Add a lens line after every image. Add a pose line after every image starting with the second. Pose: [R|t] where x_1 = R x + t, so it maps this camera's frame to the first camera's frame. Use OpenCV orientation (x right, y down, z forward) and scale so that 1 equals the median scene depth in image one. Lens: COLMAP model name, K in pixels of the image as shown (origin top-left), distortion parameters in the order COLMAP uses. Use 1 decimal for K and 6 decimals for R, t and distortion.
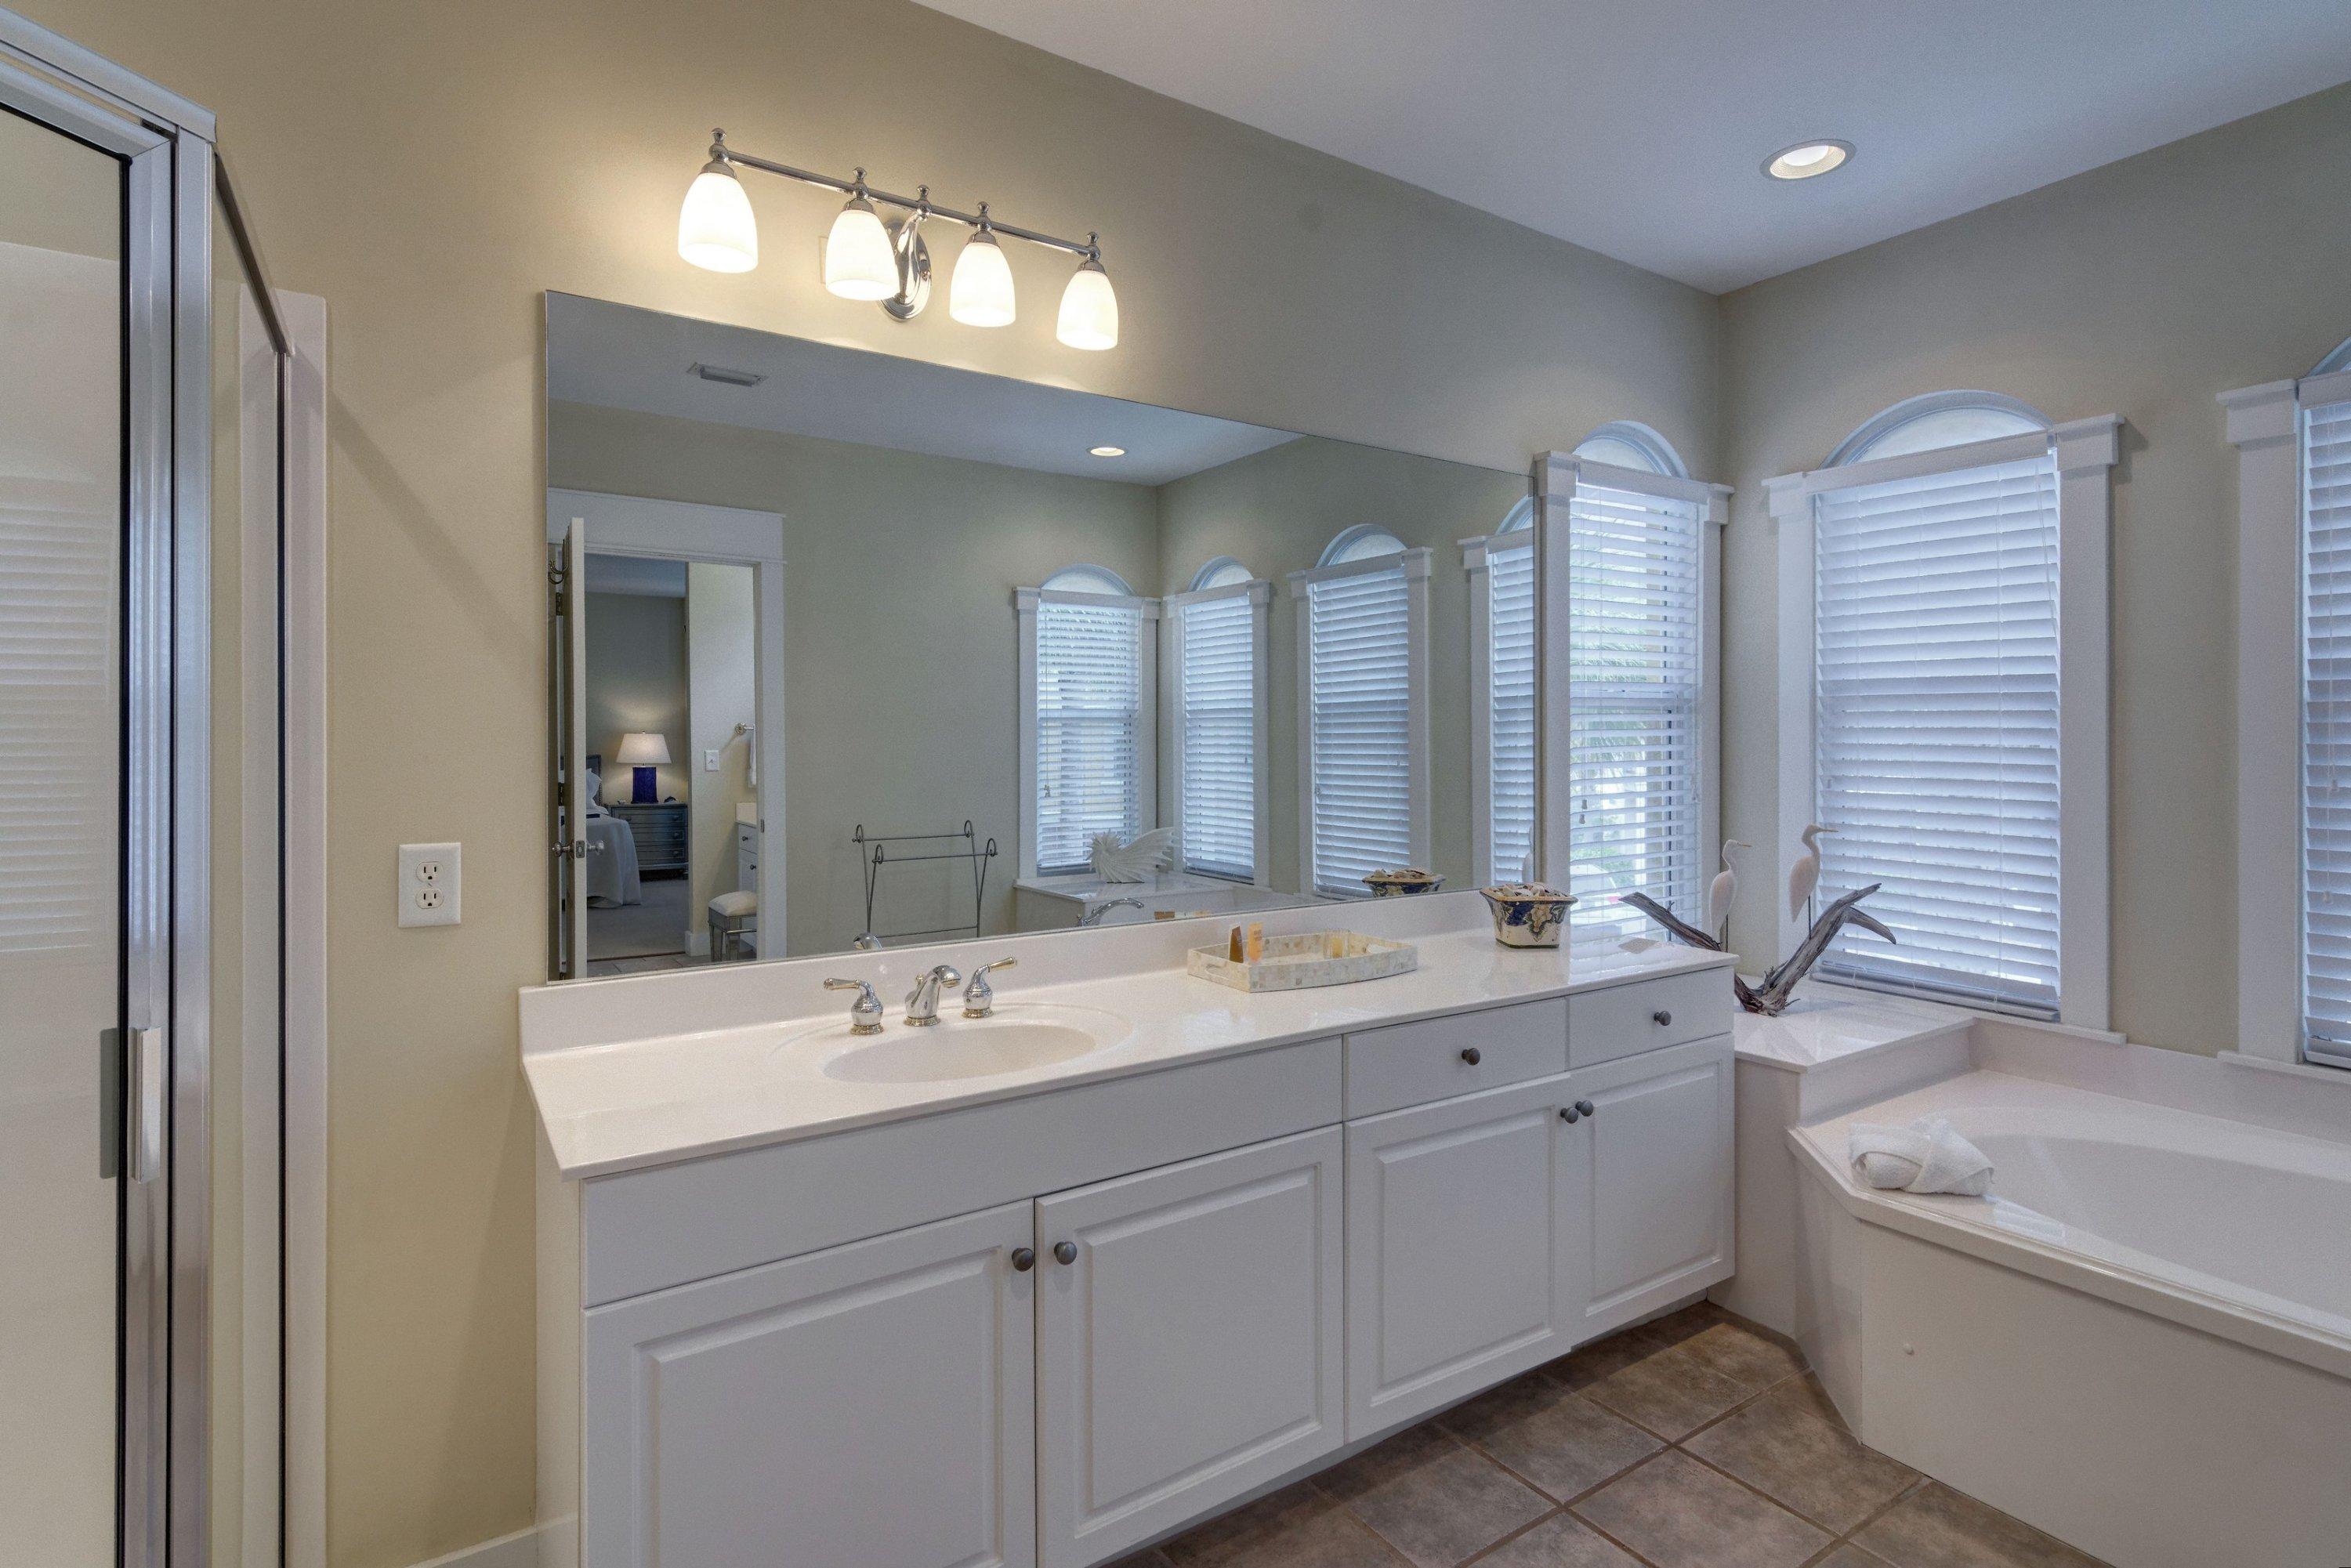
lens RADIAL K [[1158.9, 0, 1190.0], [0, 1158.9, 740.5], [0, 0, 1]] dist [-0.000550, -0.000569]
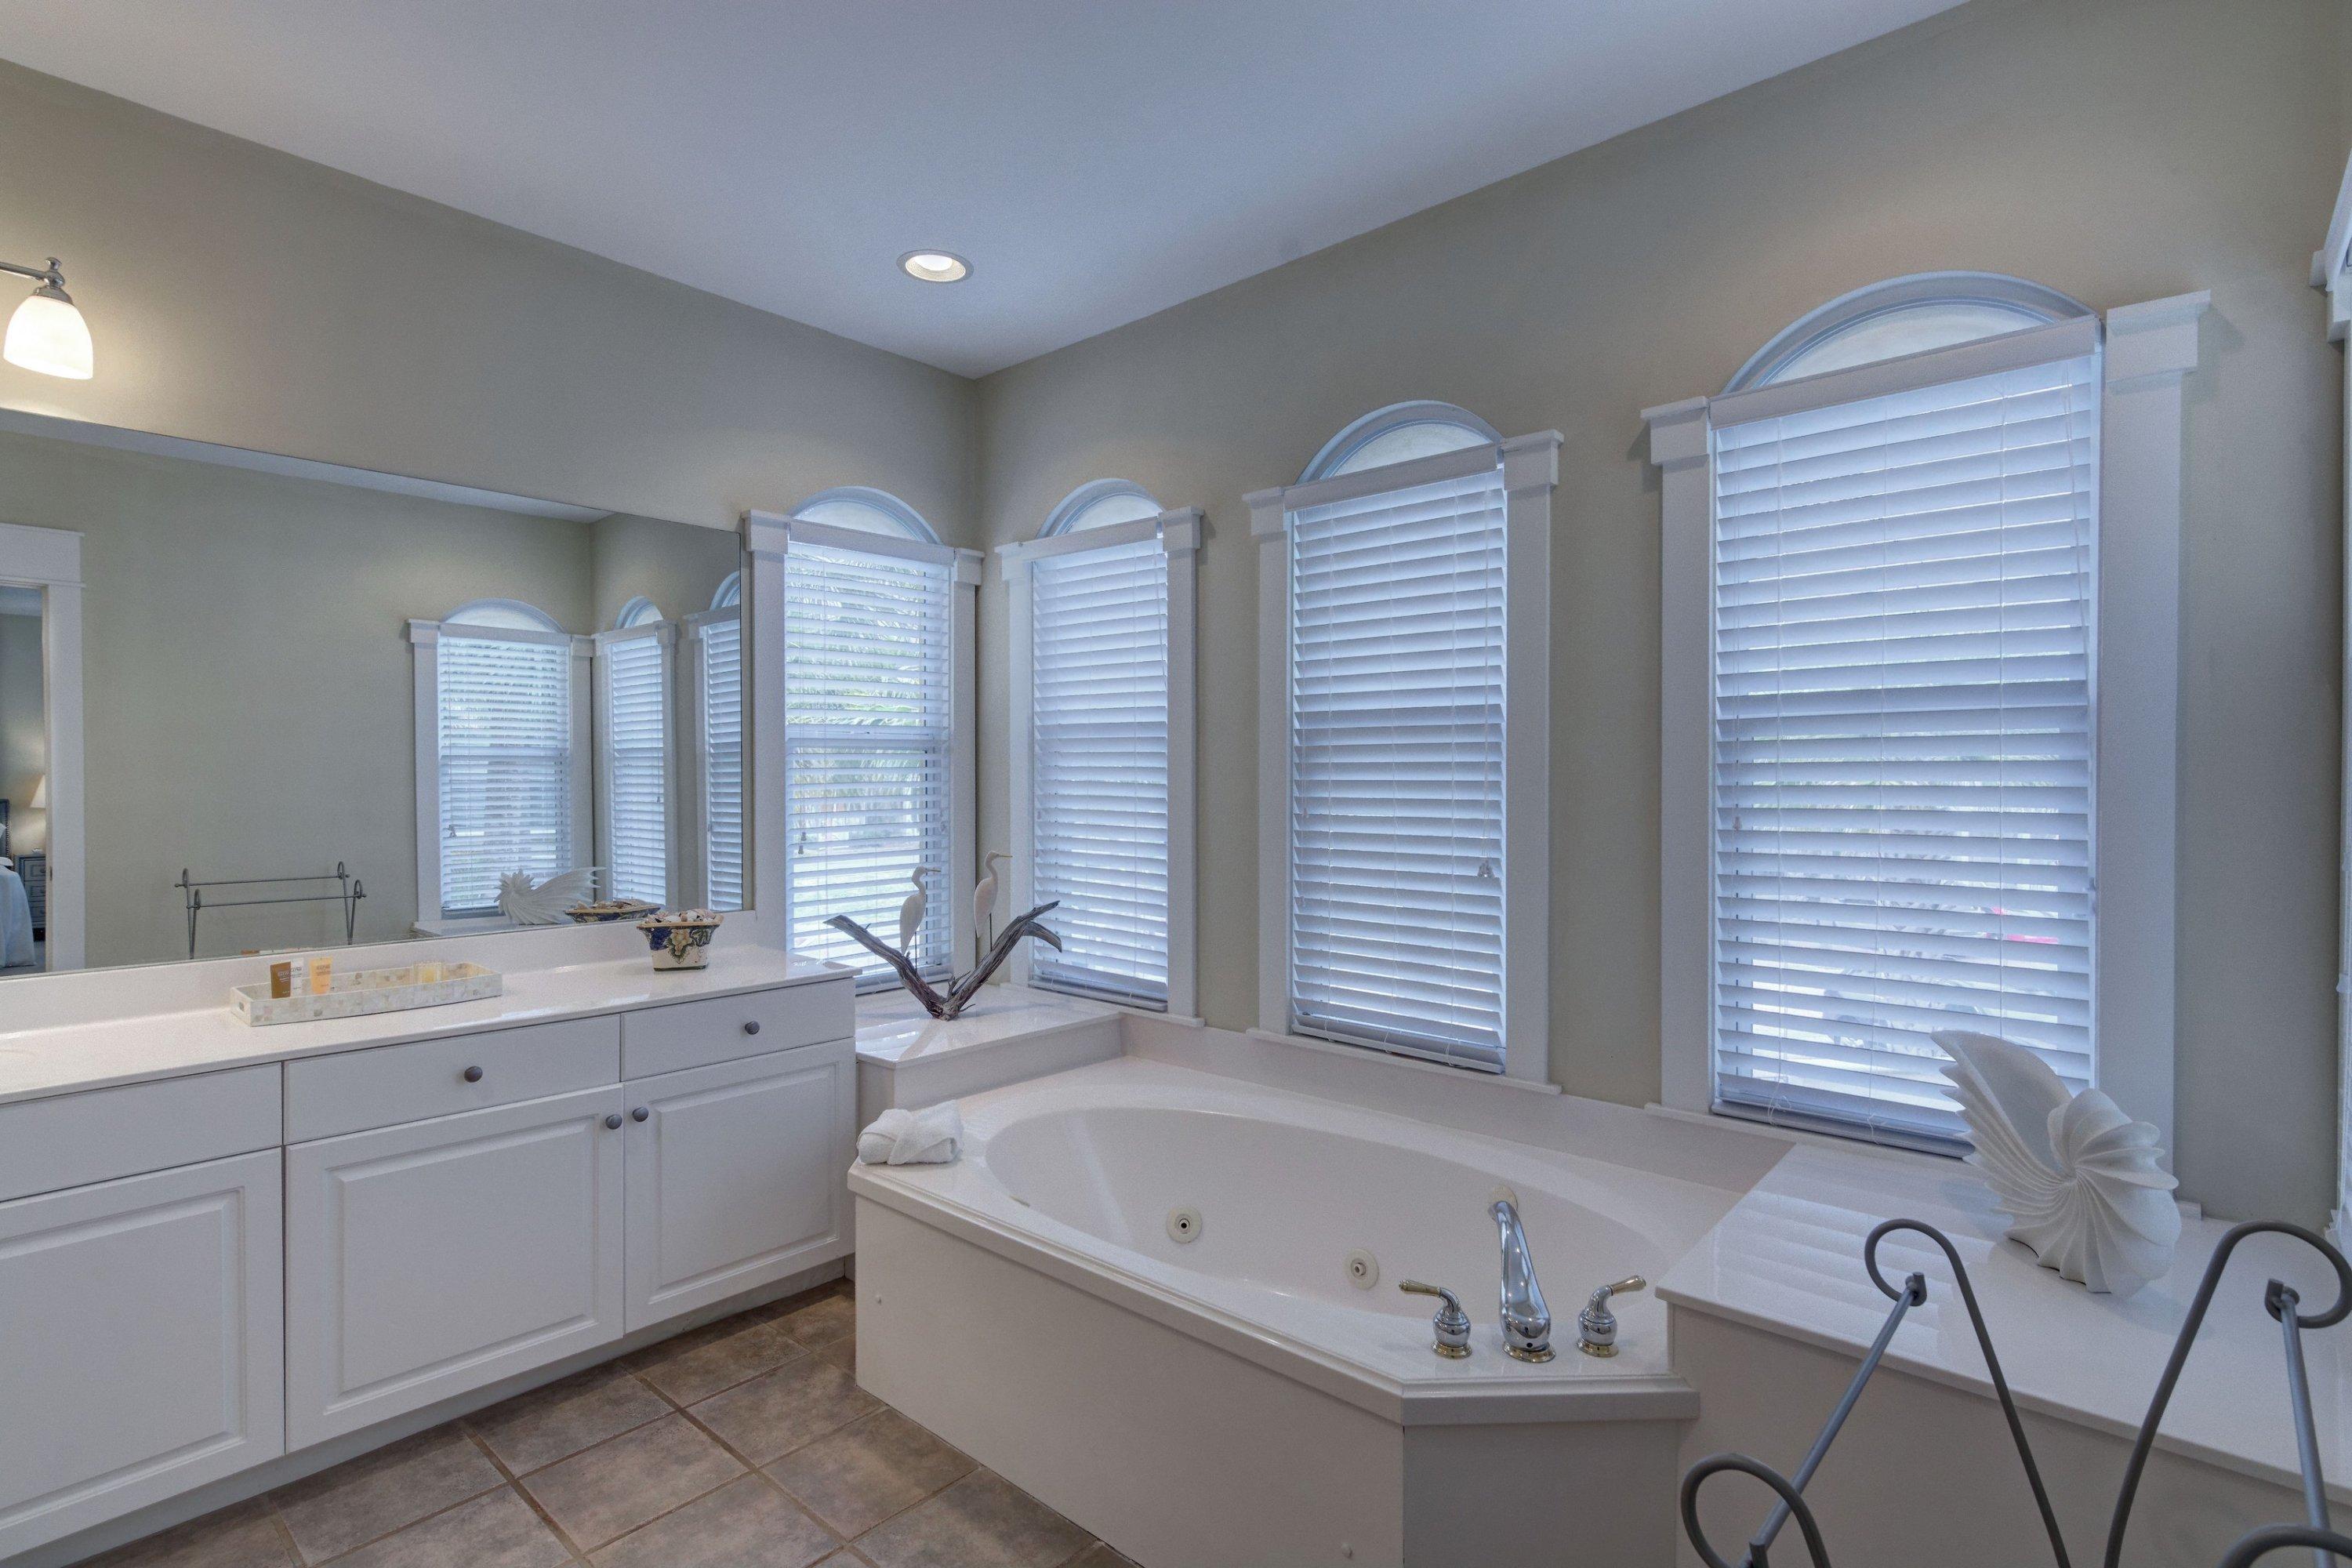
lens RADIAL K [[1115.6, 0, 1173.5], [0, 1115.6, 787.6], [0, 0, 1]] dist [0.000762, -0.000137]
pose [[0.967955, -0.004167, 0.251089, 0.460625], [0.001994, 0.999958, 0.008910, 0.000400], [-0.251116, -0.008123, 0.967923, -0.116954]]
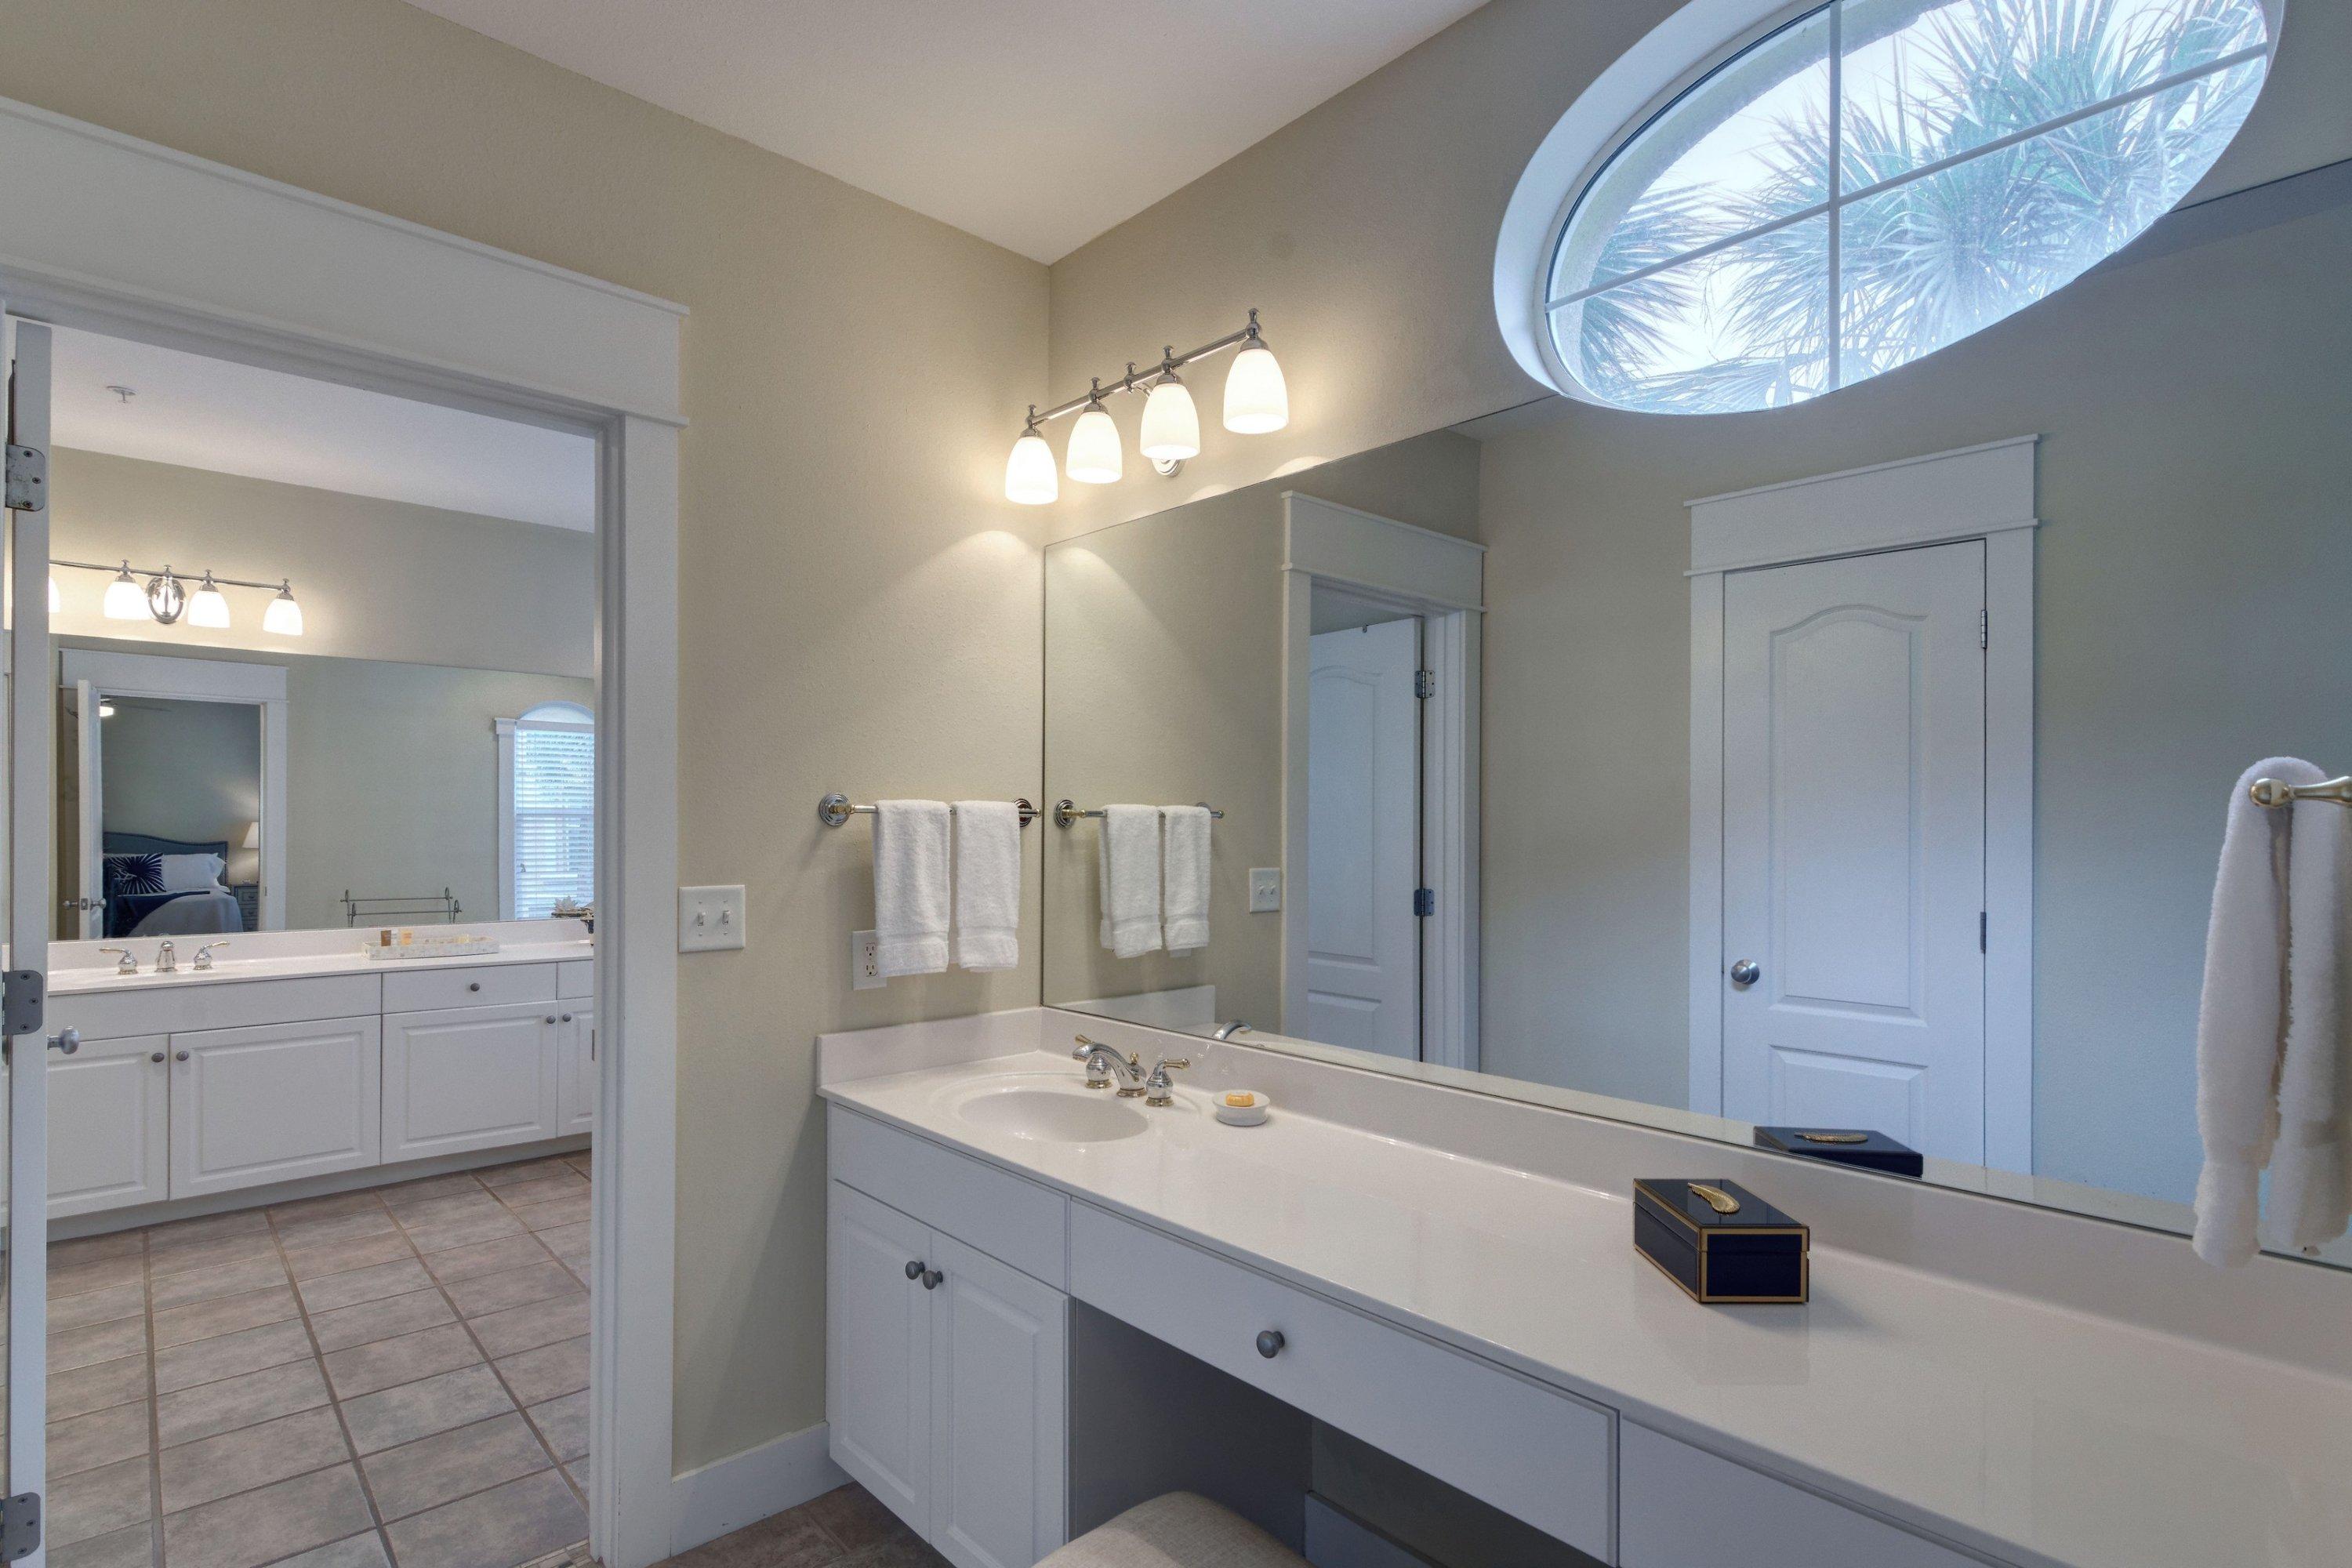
lens RADIAL K [[1154.8, 0, 1178.8], [0, 1154.8, 823.9], [0, 0, 1]] dist [0.001185, 0.000167]
pose [[0.989349, 0.004467, 0.145496, 0.895475], [-0.004296, 0.999990, -0.001495, -0.017107], [-0.145501, 0.000854, 0.989358, -0.927908]]
